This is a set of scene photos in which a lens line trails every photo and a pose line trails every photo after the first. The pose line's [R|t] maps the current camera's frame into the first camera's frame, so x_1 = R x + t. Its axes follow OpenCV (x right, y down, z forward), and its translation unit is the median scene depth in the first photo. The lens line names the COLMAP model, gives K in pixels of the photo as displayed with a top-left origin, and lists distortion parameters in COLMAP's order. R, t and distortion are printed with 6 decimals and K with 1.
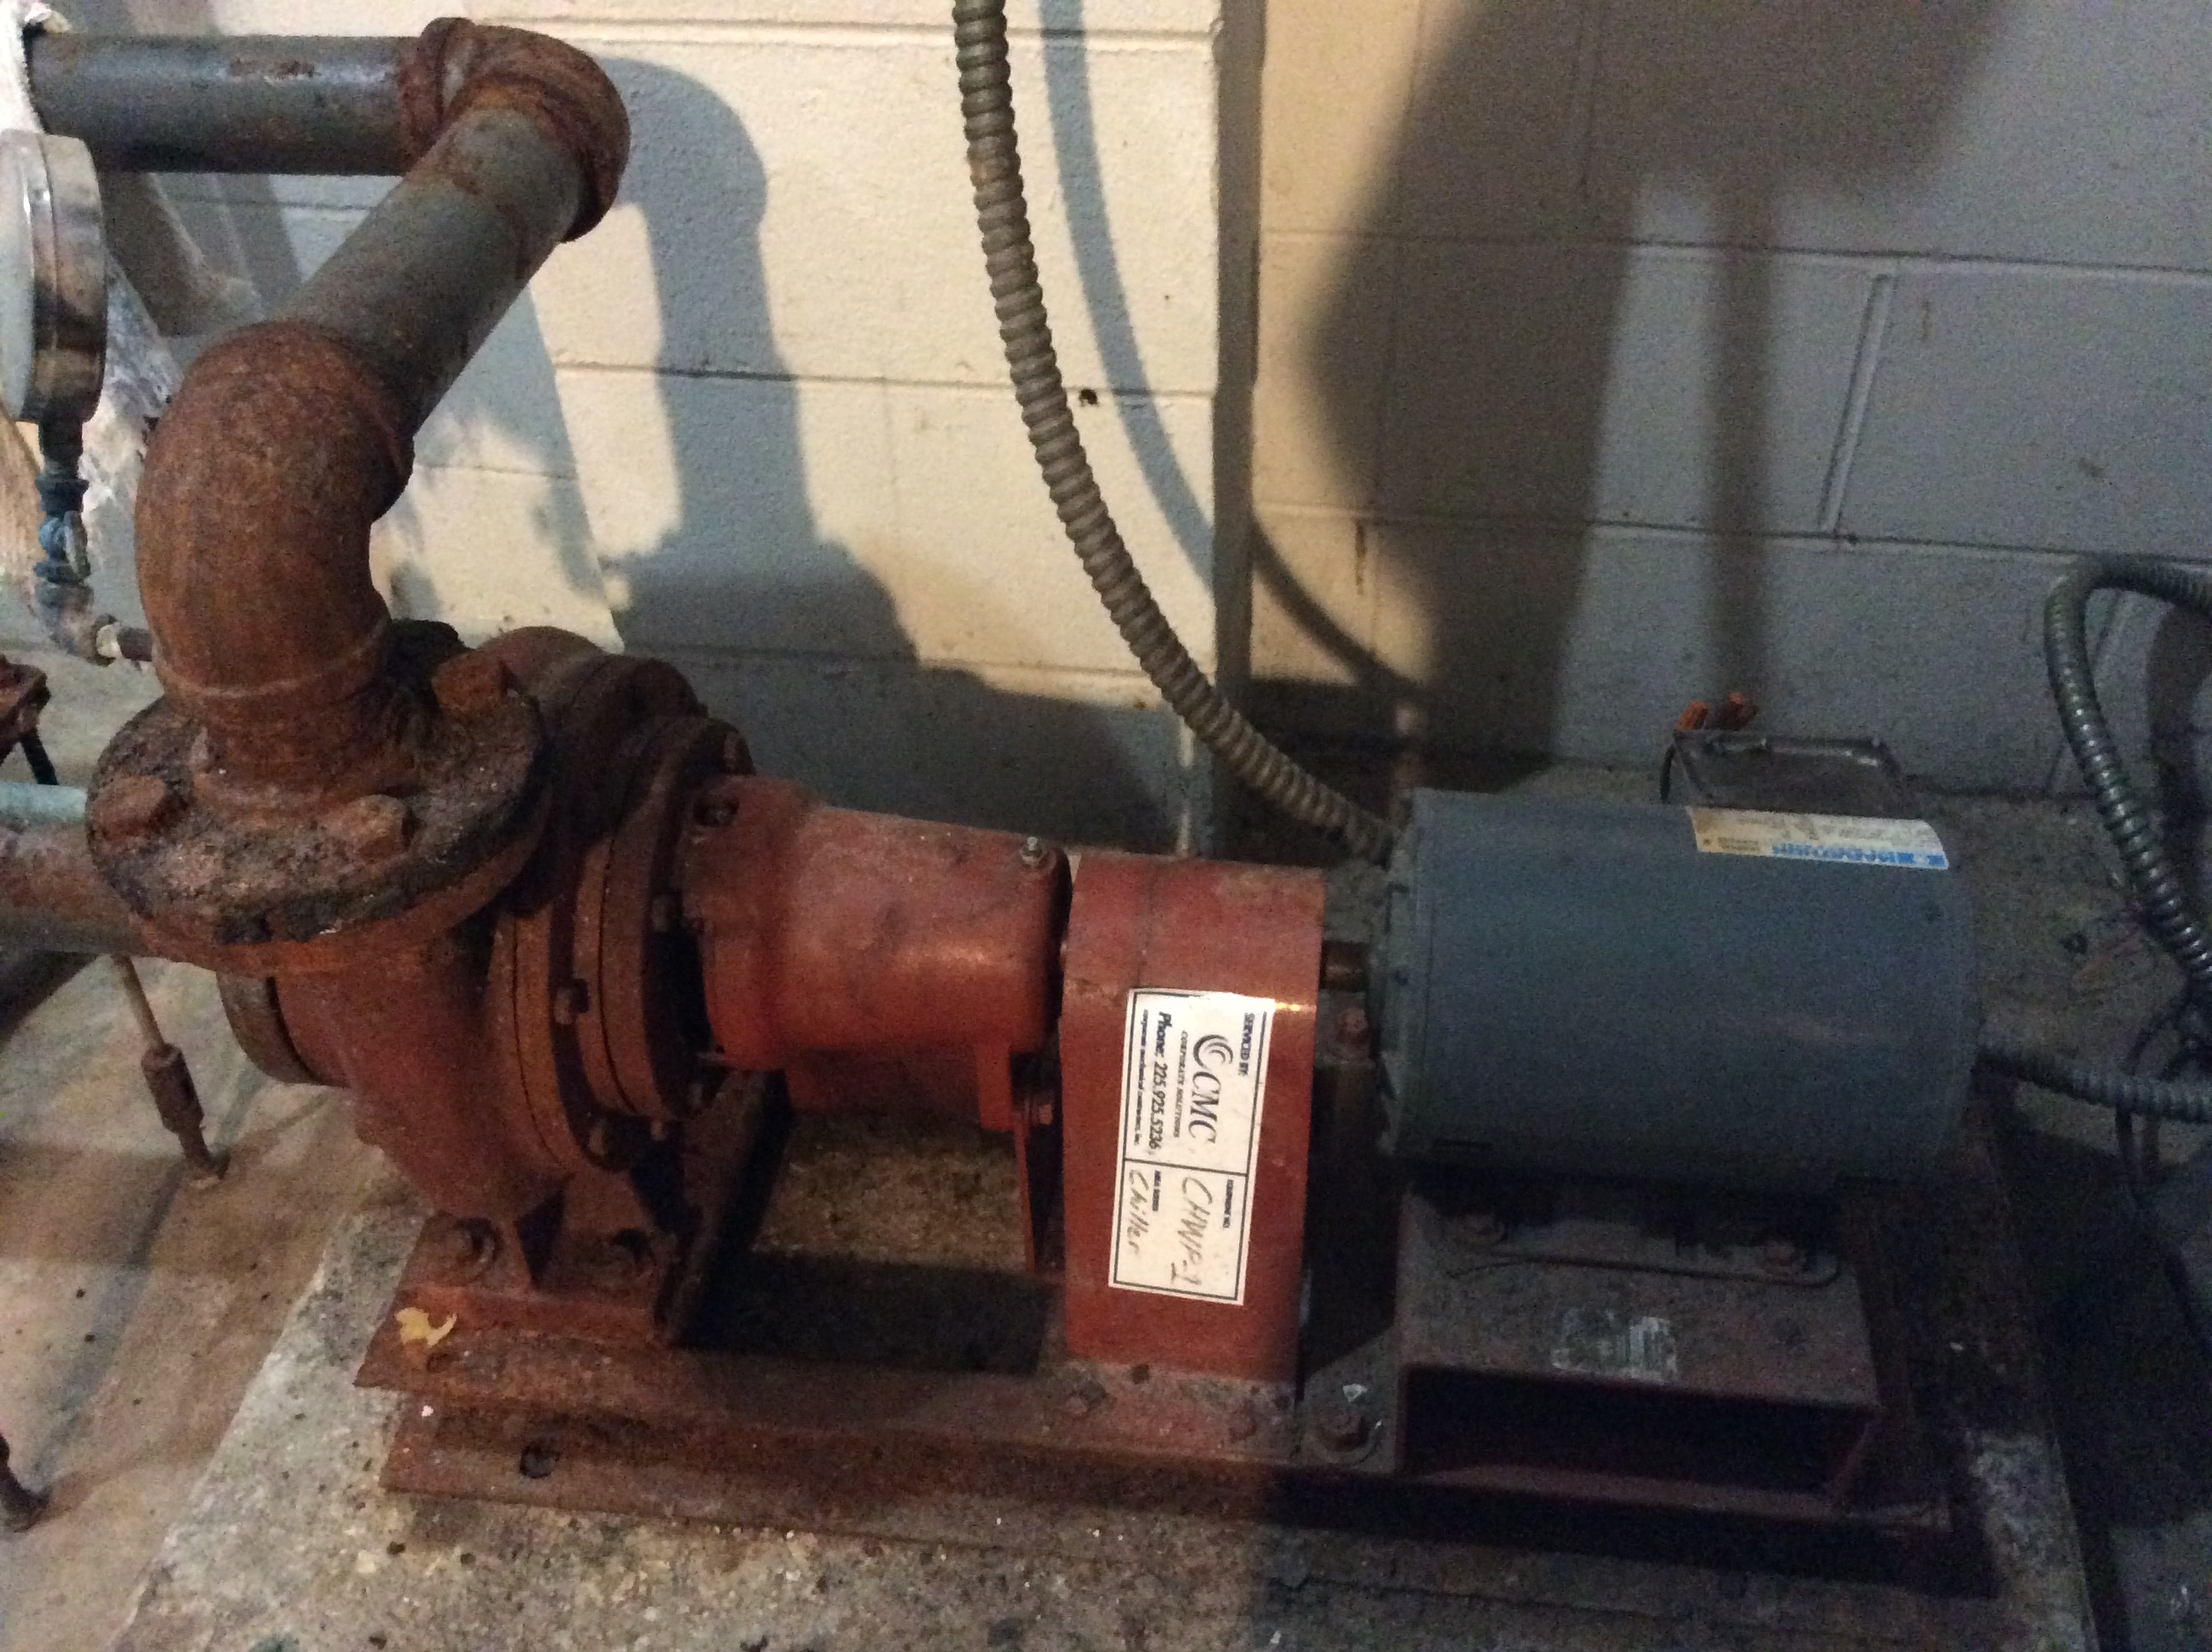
lens RADIAL K [[2066.3, 0, 1112.4], [0, 2066.3, 842.8], [0, 0, 1]] dist [0.128887, -0.261098]
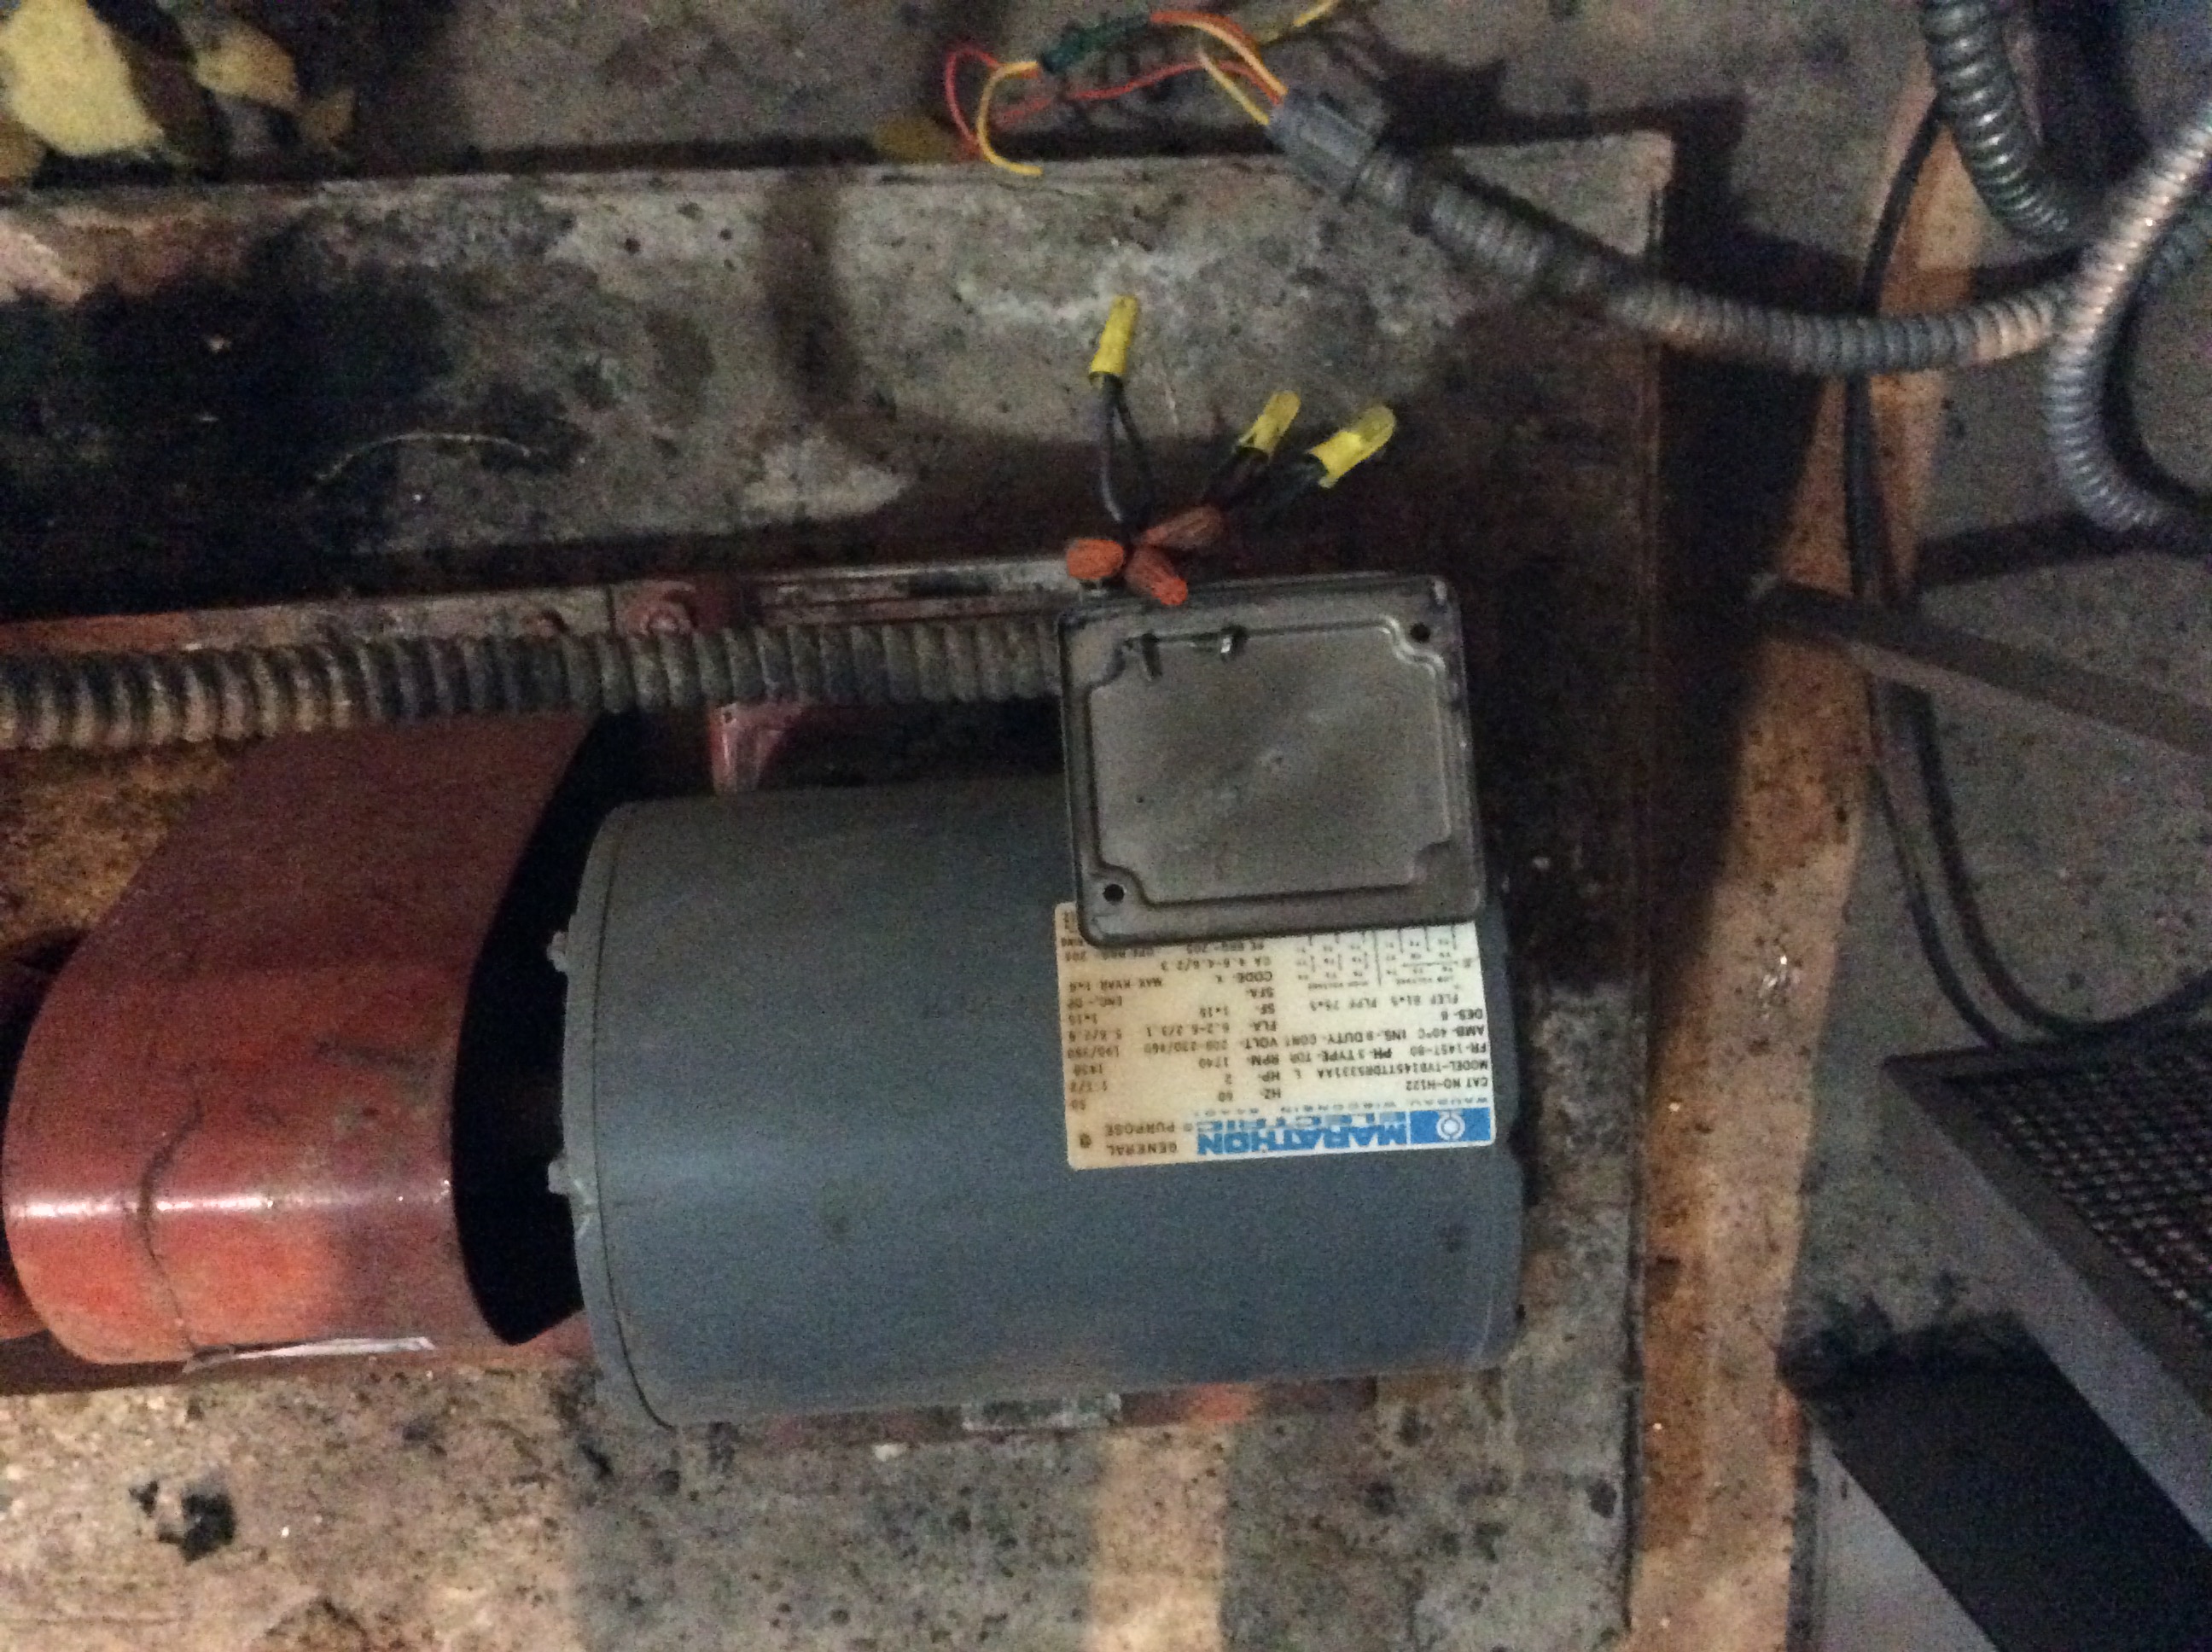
lens RADIAL K [[2090.7, 0, 1106.0], [0, 2090.7, 826.0], [0, 0, 1]] dist [0.002221, -0.004485]
pose [[0.982839, -0.184466, 0.000503, 0.273397], [0.099302, 0.531375, 0.841296, -0.457776], [-0.155458, -0.826808, 0.540574, 0.686015]]
